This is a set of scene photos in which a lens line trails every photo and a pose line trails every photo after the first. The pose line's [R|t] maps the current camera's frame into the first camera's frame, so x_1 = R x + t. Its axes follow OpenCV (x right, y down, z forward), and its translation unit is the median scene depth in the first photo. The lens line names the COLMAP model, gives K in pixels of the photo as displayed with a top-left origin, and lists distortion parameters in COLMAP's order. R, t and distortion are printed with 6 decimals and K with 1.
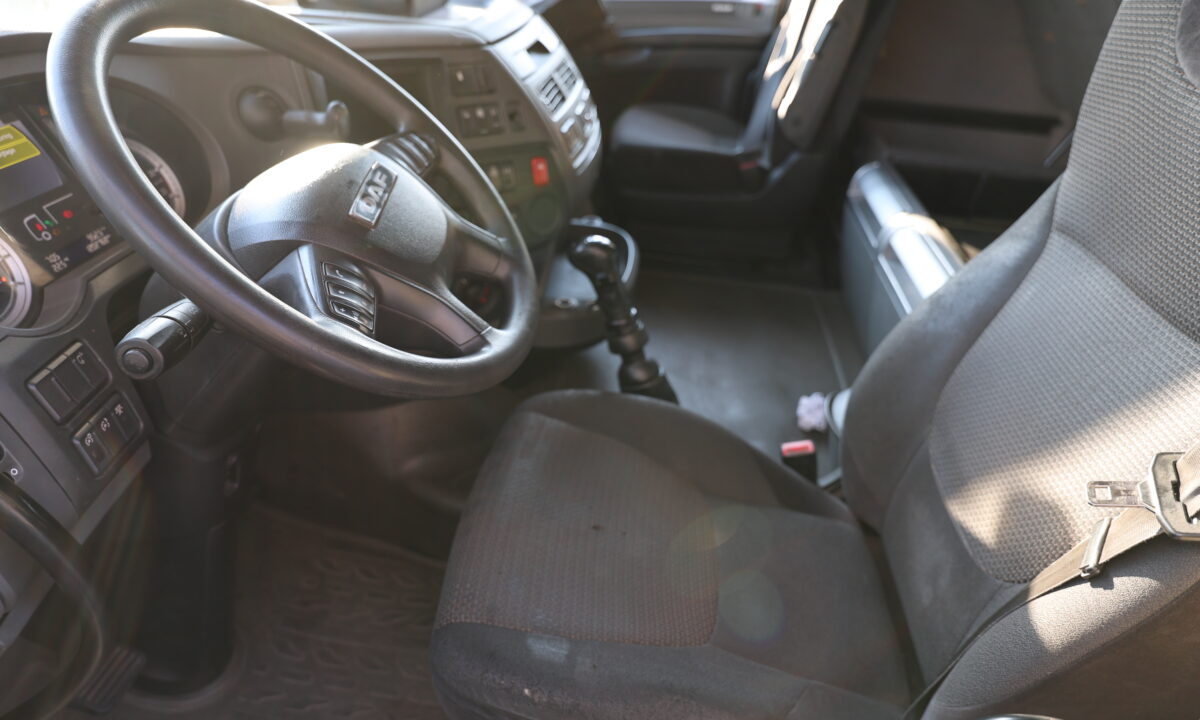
lens RADIAL K [[724.2, 0, 614.4], [0, 724.2, 364.0], [0, 0, 1]] dist [-0.003450, -0.001253]
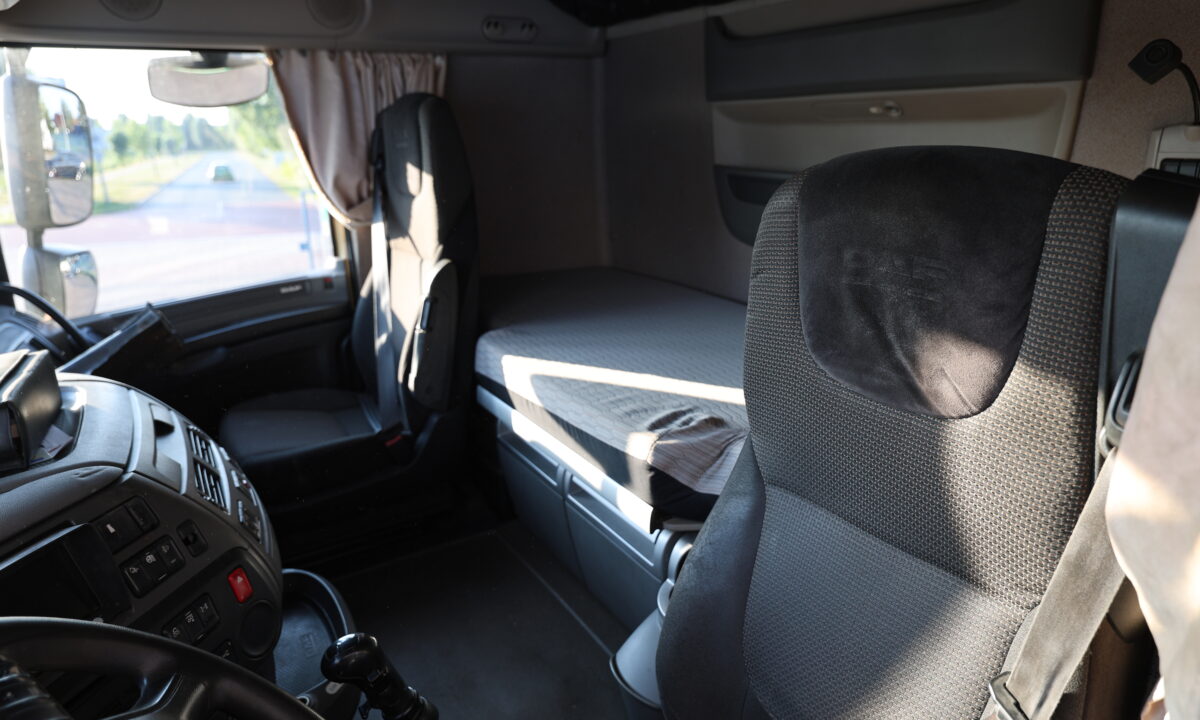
lens RADIAL K [[724.2, 0, 614.4], [0, 724.2, 364.0], [0, 0, 1]] dist [-0.003450, -0.001253]
pose [[0.784466, -0.275519, 0.555611, -0.166444], [0.396654, 0.911594, -0.107989, -0.250611], [-0.476739, 0.305099, 0.824400, 0.030489]]
